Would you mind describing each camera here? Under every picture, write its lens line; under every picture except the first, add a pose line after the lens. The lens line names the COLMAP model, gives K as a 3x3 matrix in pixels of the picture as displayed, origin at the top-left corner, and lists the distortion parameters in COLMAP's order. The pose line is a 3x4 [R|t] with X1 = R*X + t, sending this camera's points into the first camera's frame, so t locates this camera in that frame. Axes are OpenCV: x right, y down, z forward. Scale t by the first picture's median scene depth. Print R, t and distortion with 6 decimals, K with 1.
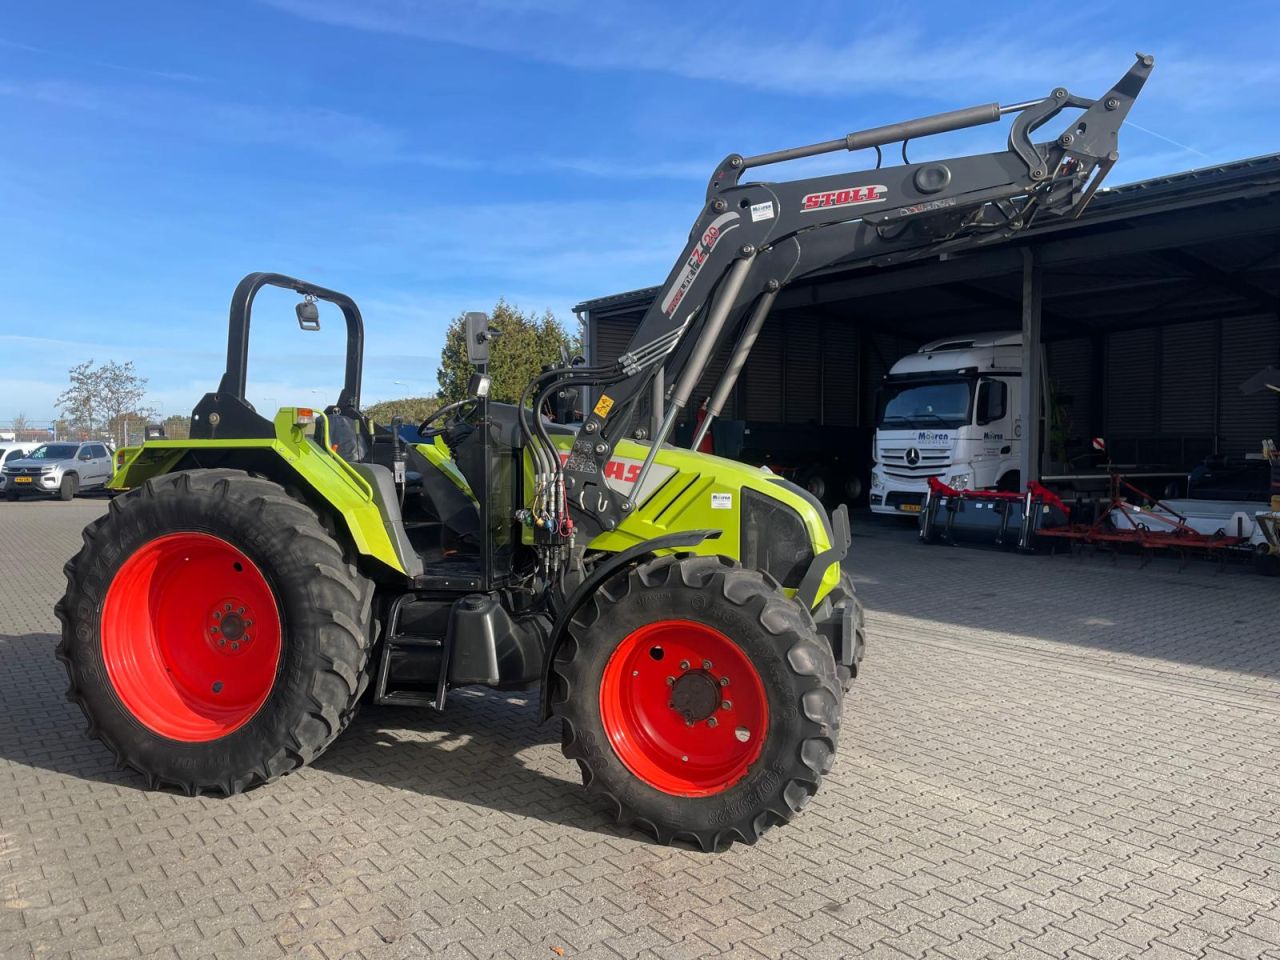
lens RADIAL K [[968.4, 0, 636.5], [0, 968.4, 480.6], [0, 0, 1]] dist [0.045512, -0.067180]
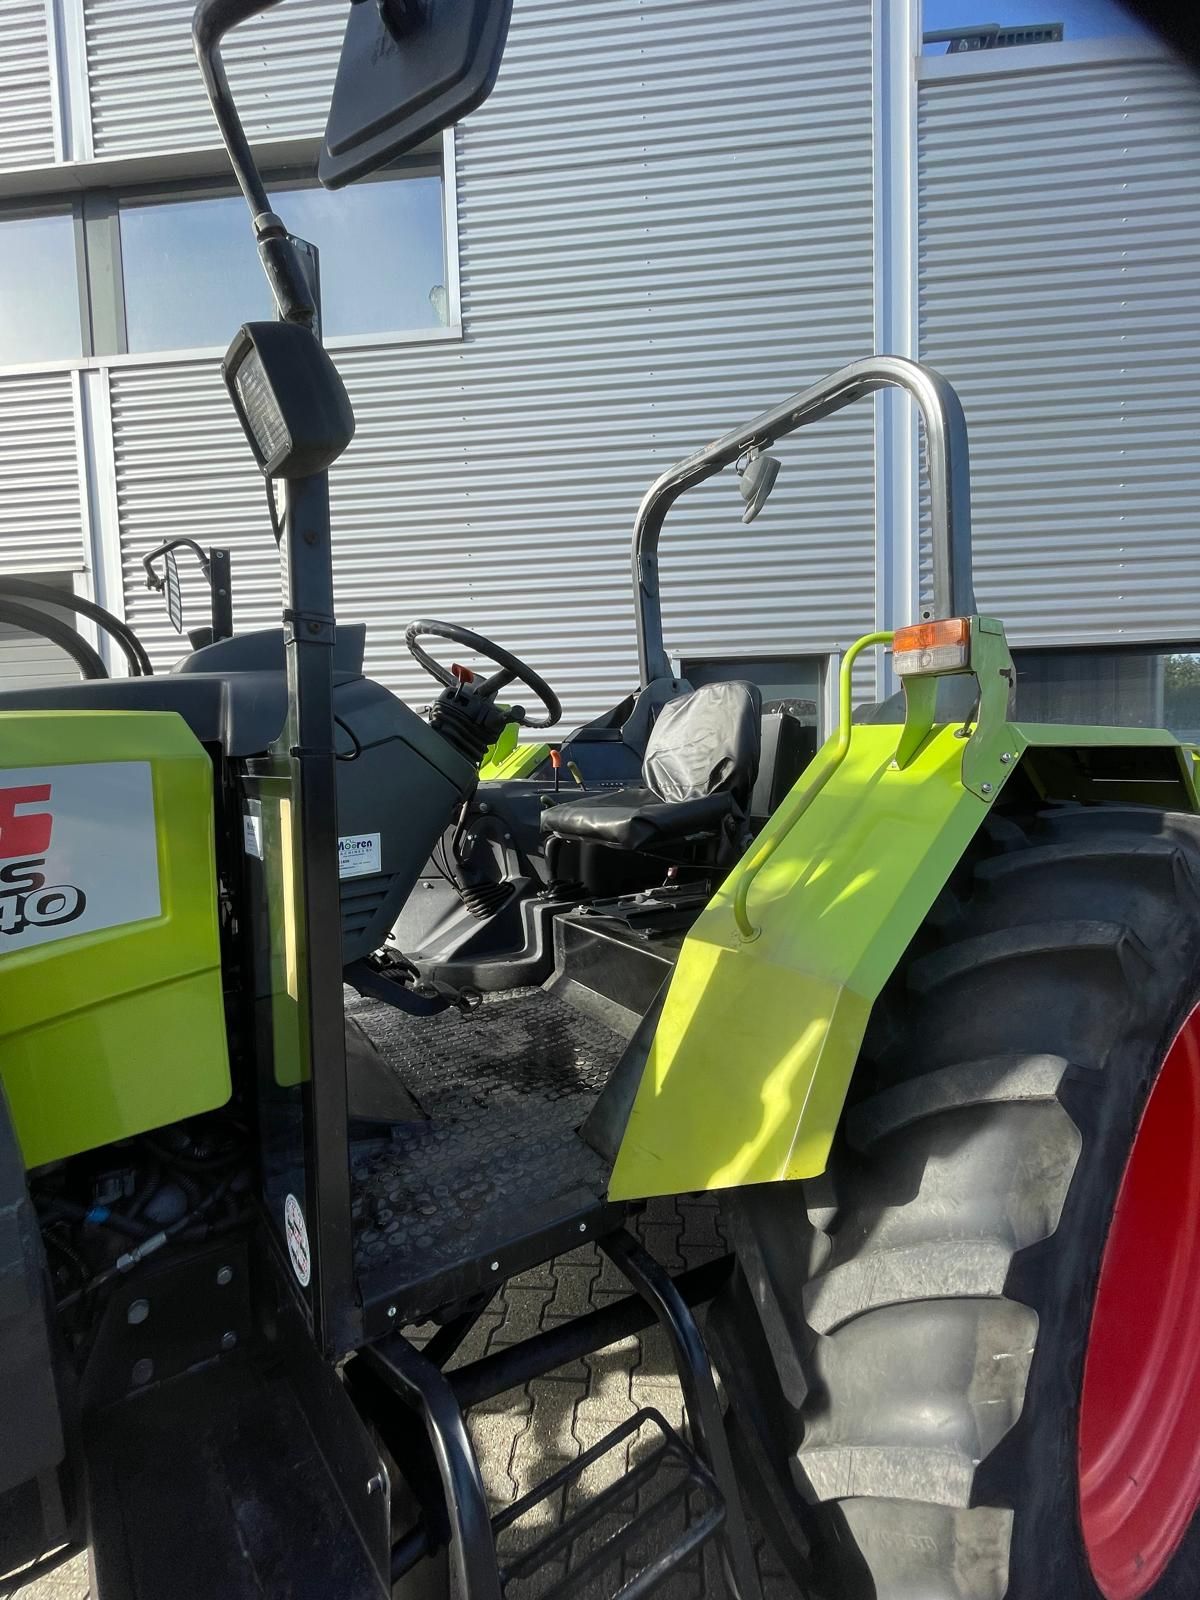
lens RADIAL K [[647.3, 0, 604.0], [0, 647.3, 802.7], [0, 0, 1]] dist [0.002094, -0.001599]
pose [[-0.661975, 0.062068, -0.746951, -0.026493], [0.002582, 0.996748, 0.080537, -0.042421], [0.749521, 0.051385, -0.659983, 1.444121]]
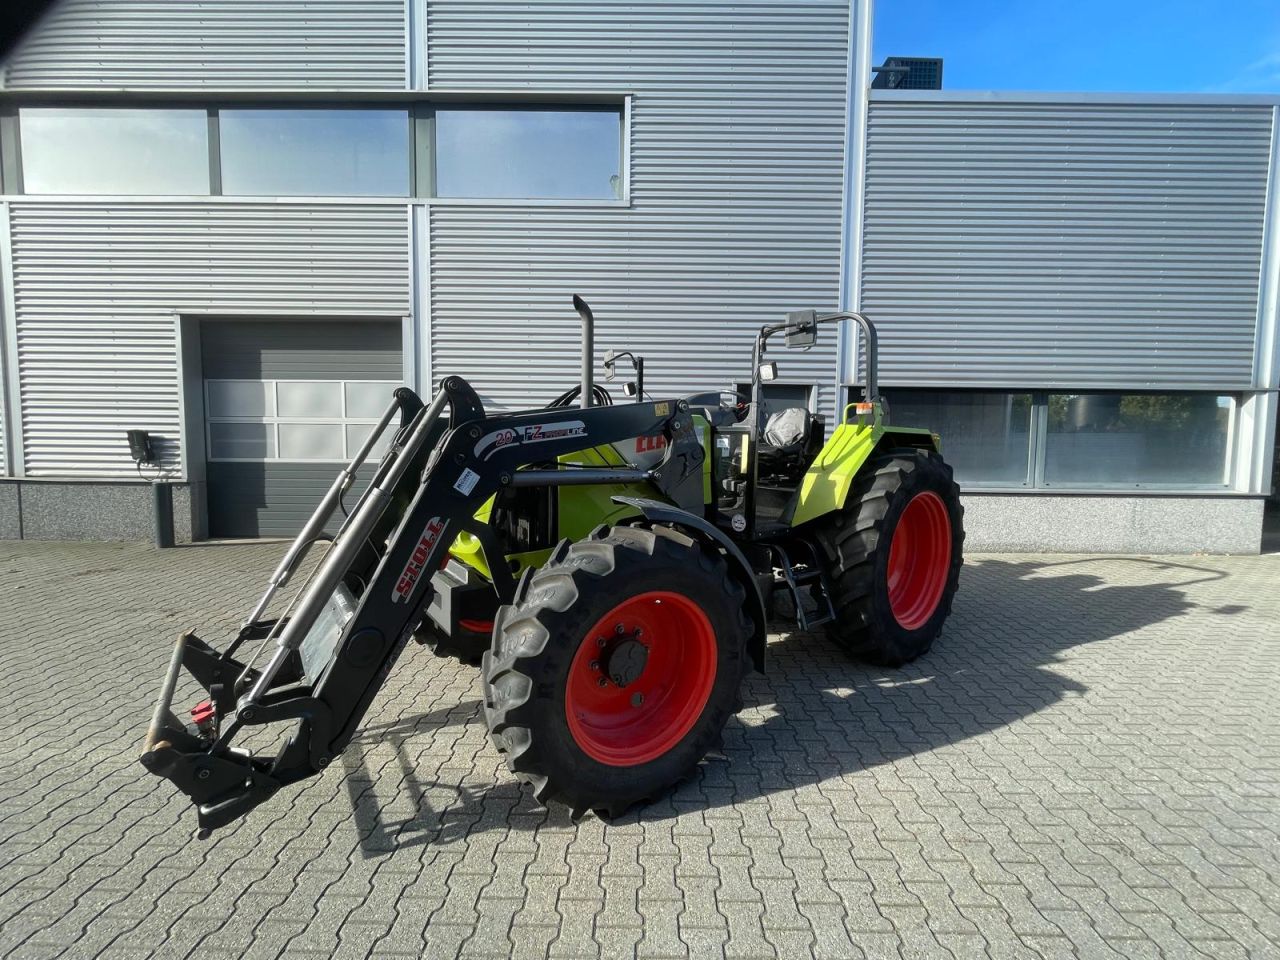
lens RADIAL K [[517.8, 0, 641.5], [0, 517.8, 476.4], [0, 0, 1]] dist [0.002094, -0.001599]
pose [[-0.606596, 0.043781, -0.793804, 0.550996], [-0.041219, 0.995408, 0.086398, -0.028541], [0.793941, 0.085128, -0.602006, 1.587642]]
